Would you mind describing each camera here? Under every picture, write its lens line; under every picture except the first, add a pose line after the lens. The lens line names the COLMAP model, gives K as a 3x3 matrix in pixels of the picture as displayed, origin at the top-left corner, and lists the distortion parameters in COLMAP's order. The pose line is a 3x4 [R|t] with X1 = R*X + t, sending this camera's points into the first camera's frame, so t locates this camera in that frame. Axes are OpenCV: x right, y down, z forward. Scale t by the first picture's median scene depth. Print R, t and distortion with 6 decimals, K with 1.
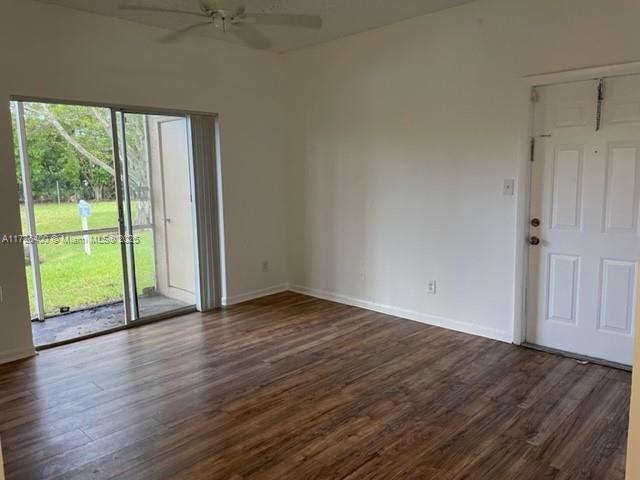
lens RADIAL K [[487.8, 0, 319.7], [0, 487.8, 239.3], [0, 0, 1]] dist [0.046469, -0.004401]
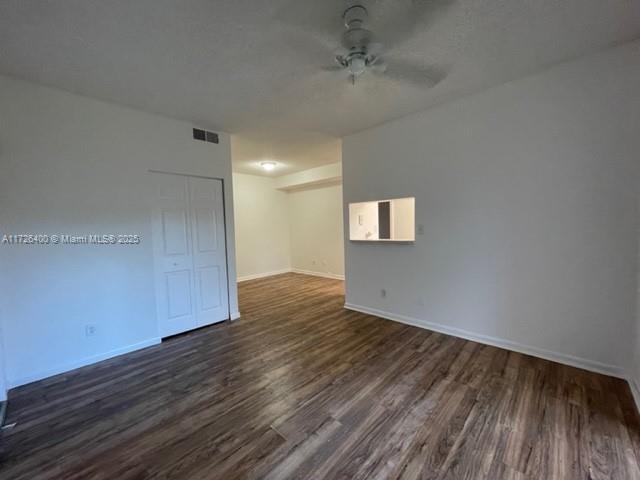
lens RADIAL K [[258.8, 0, 320.4], [0, 258.8, 239.7], [0, 0, 1]] dist [0.000643, -0.000375]
pose [[-0.998855, 0.047238, -0.007545, -0.106989], [0.045033, 0.981738, 0.184832, -0.206029], [0.016139, 0.184281, -0.982741, 1.656333]]
